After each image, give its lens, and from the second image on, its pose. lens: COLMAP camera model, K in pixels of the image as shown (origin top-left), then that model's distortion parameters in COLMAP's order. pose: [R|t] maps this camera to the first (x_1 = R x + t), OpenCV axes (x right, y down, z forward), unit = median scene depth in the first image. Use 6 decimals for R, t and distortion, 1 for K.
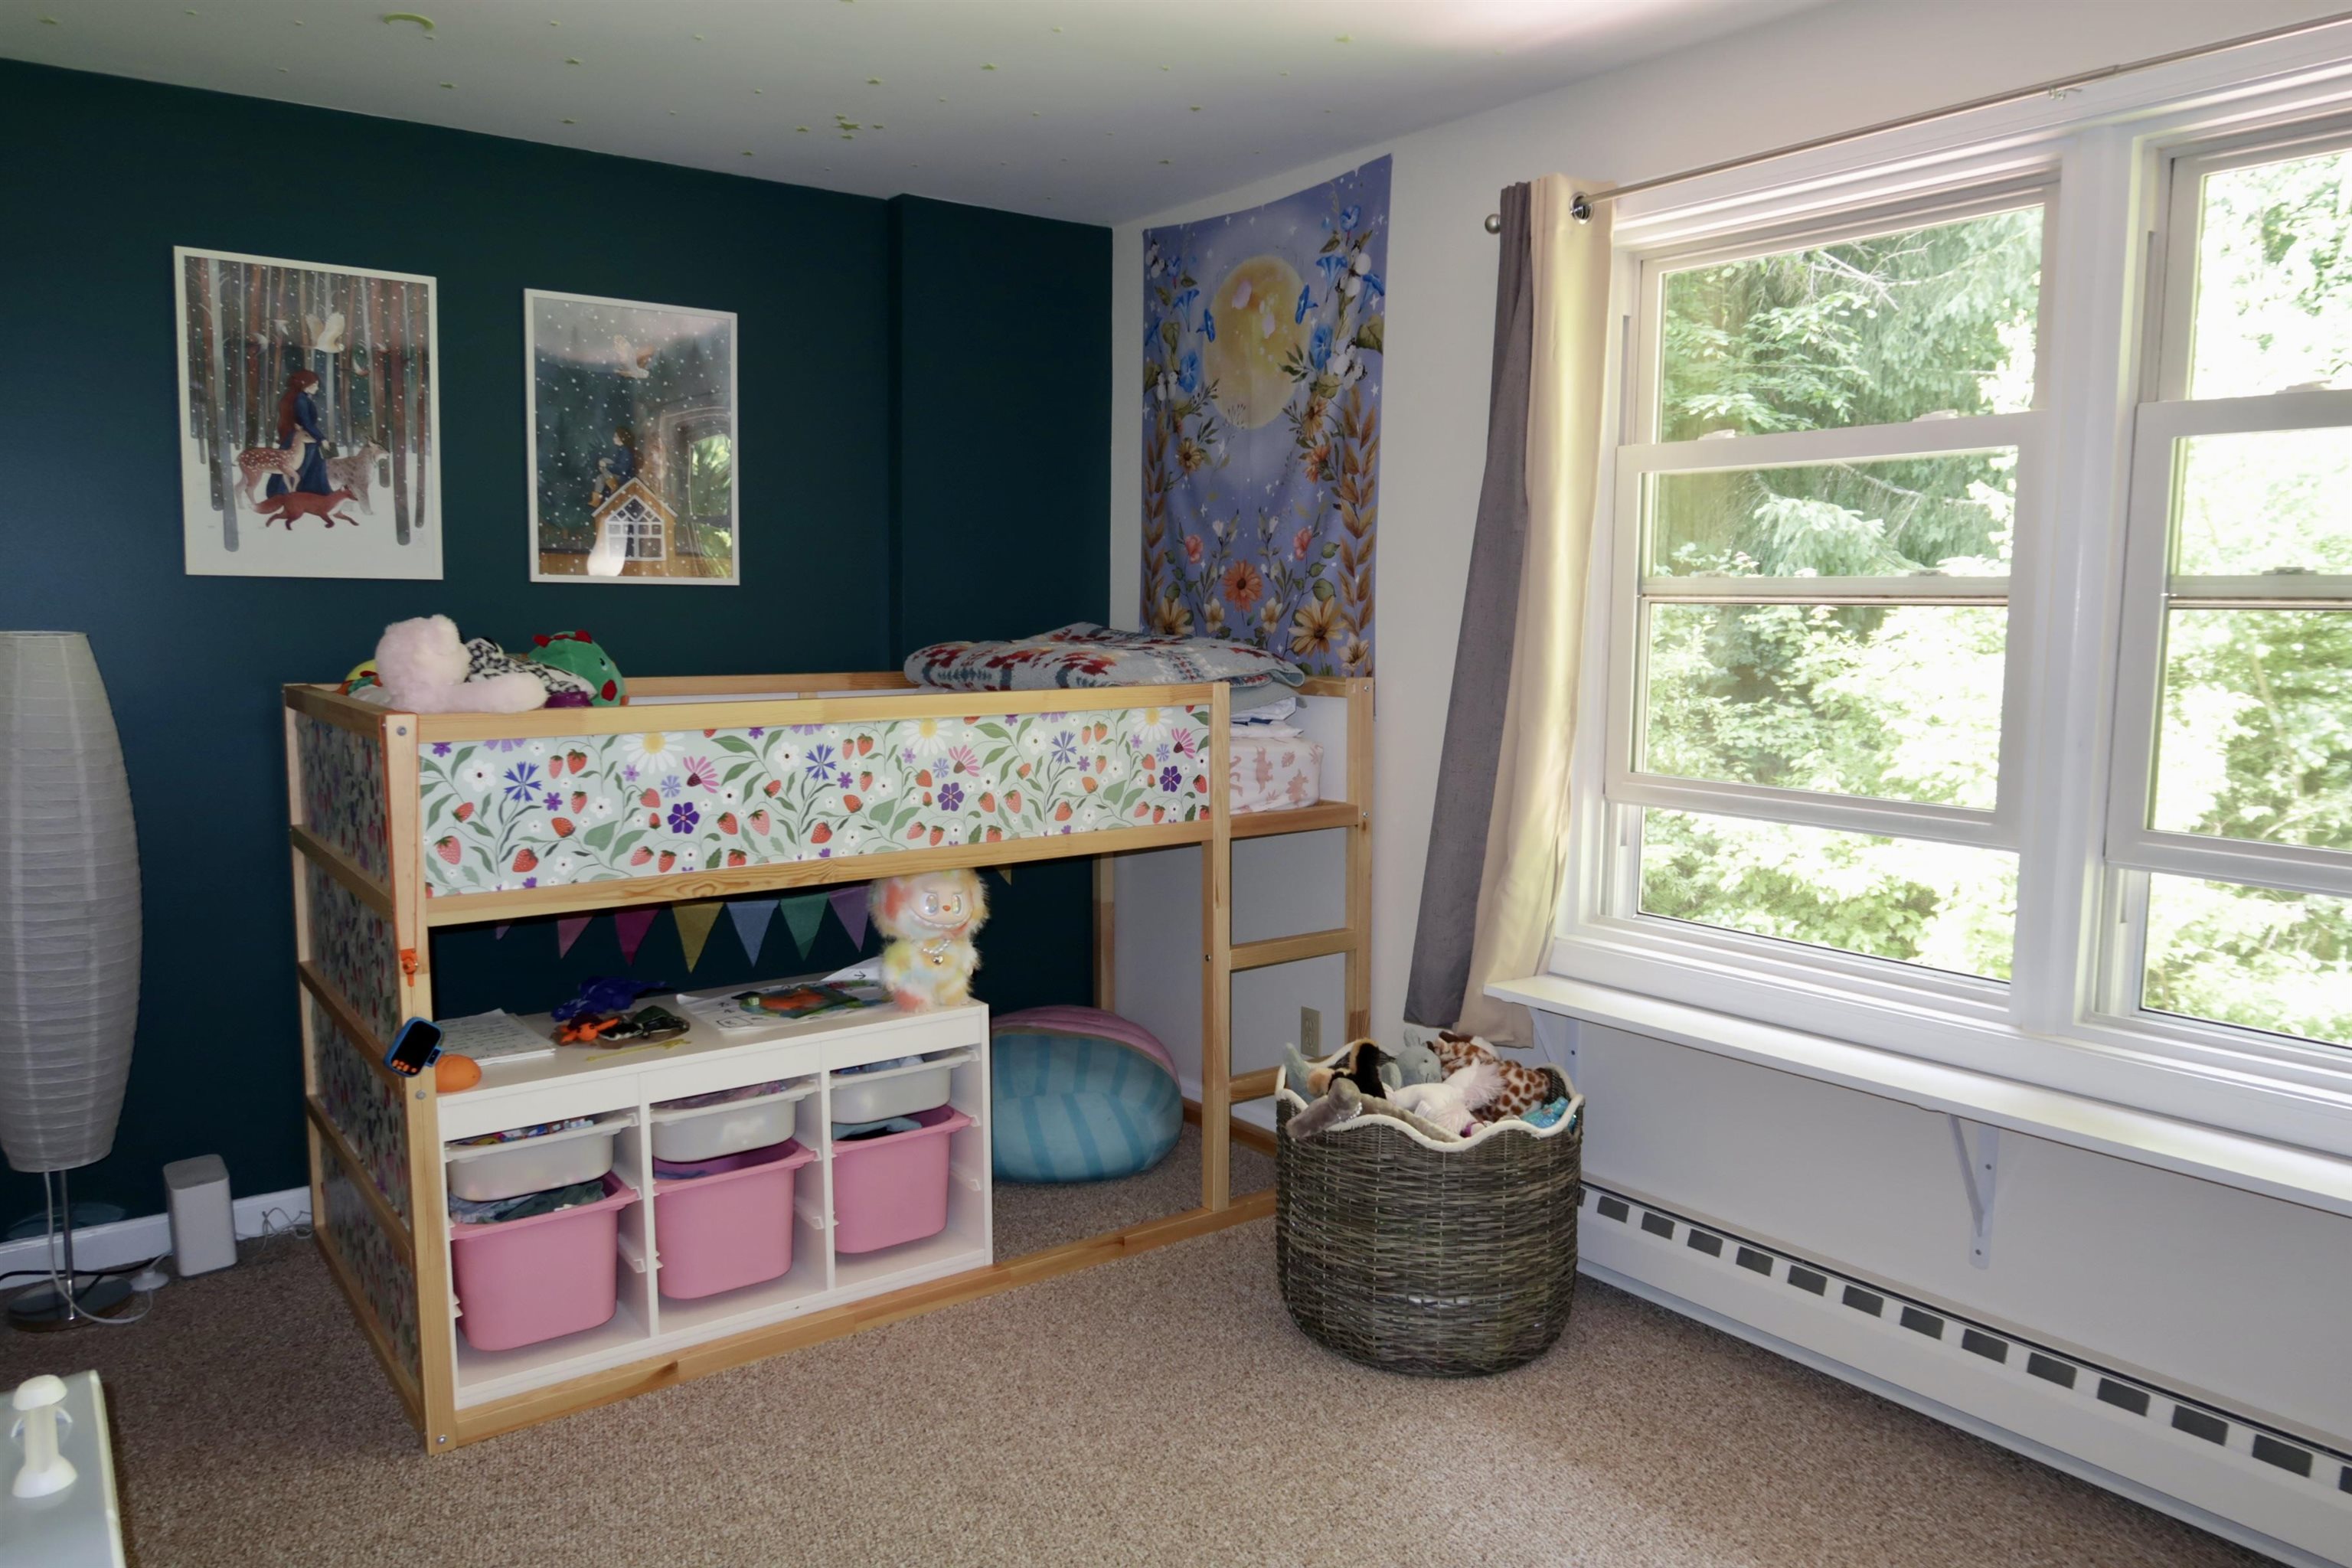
lens RADIAL K [[1637.7, 0, 1176.0], [0, 1637.7, 784.0], [0, 0, 1]] dist [-0.006308, 0.000563]
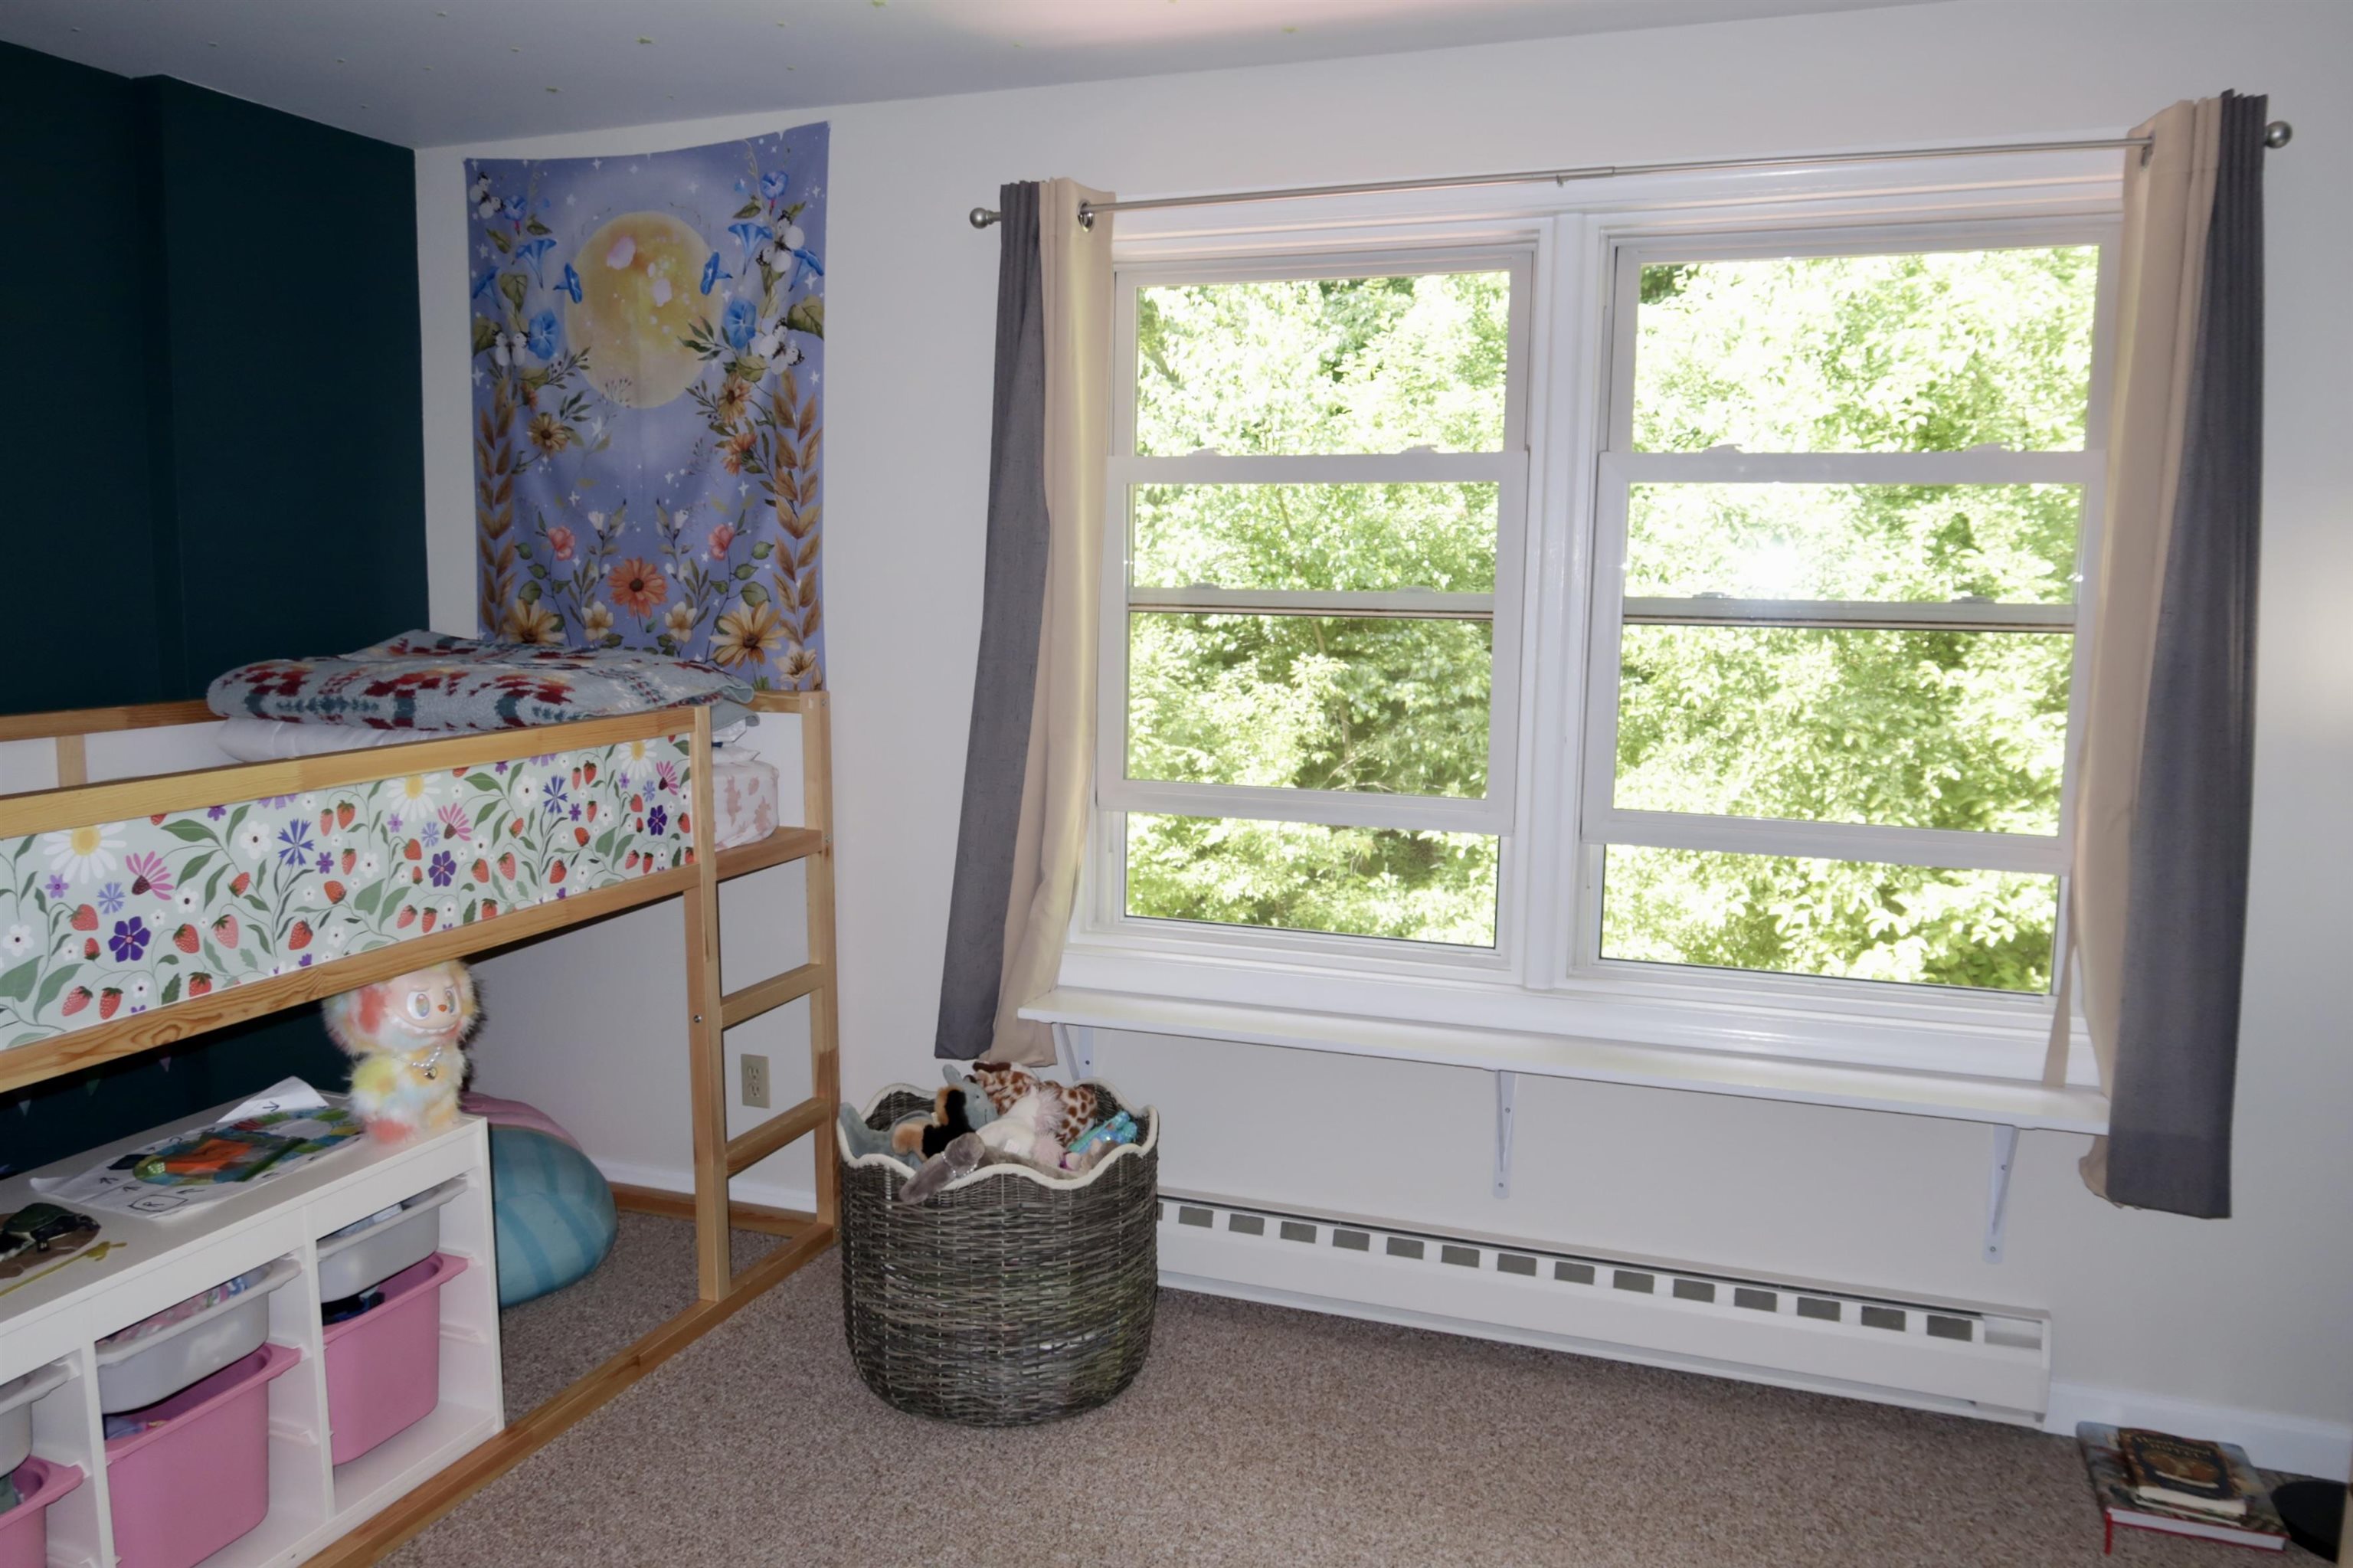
lens RADIAL K [[1678.4, 0, 1176.5], [0, 1678.4, 784.0], [0, 0, 1]] dist [-0.012453, 0.003770]
pose [[0.837722, -0.067092, 0.541961, -0.235686], [0.055608, 0.997746, 0.037561, -0.037723], [-0.543259, -0.001328, 0.839564, 0.101240]]
